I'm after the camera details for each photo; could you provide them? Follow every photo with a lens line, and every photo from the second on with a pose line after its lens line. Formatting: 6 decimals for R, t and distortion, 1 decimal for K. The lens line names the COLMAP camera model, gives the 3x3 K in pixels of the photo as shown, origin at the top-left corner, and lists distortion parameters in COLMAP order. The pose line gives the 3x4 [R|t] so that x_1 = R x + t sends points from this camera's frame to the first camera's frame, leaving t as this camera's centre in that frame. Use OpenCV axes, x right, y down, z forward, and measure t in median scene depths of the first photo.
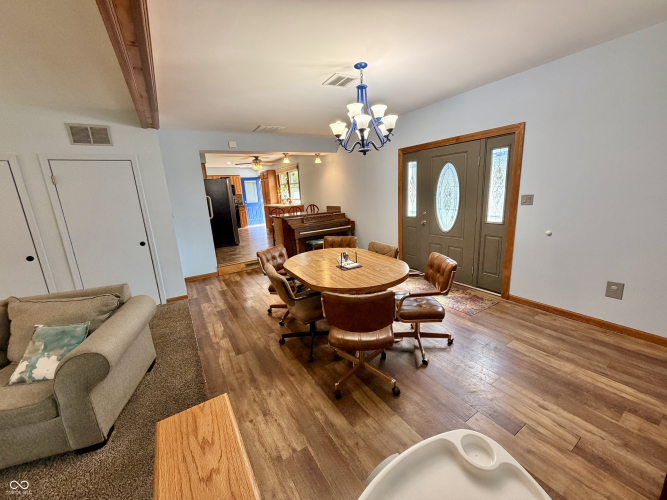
lens RADIAL K [[266.5, 0, 333.5], [0, 266.5, 250.0], [0, 0, 1]] dist [0.002009, 0.000418]
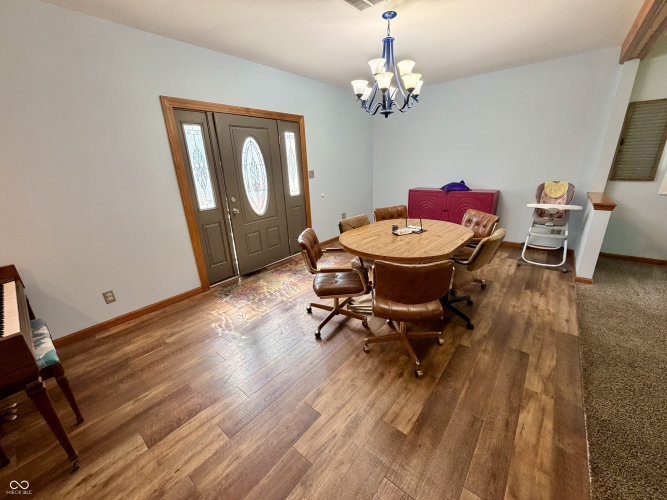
lens RADIAL K [[266.5, 0, 333.5], [0, 266.5, 250.0], [0, 0, 1]] dist [0.002009, 0.000418]
pose [[-0.321553, -0.233489, 0.917653, -0.734155], [0.263755, 0.908680, 0.323627, -0.260780], [-0.909416, 0.346099, -0.230605, 1.414356]]
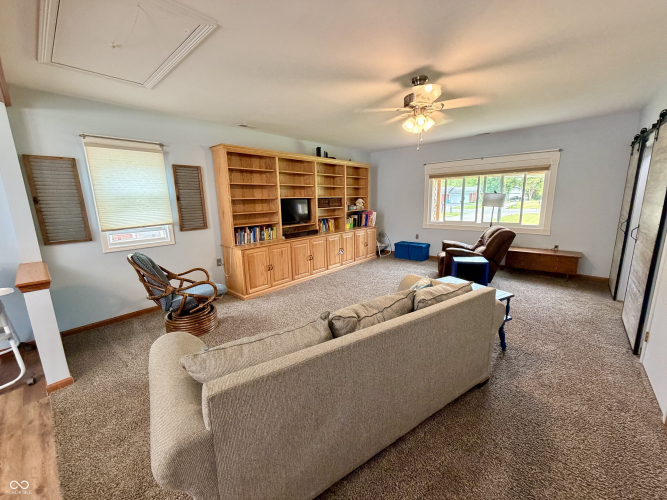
lens RADIAL K [[266.5, 0, 333.5], [0, 266.5, 250.0], [0, 0, 1]] dist [0.002009, 0.000418]
pose [[-0.953797, 0.138389, -0.266685, -0.695589], [0.019161, 0.913818, 0.405671, -0.184826], [0.299842, 0.381818, -0.874248, 1.056773]]
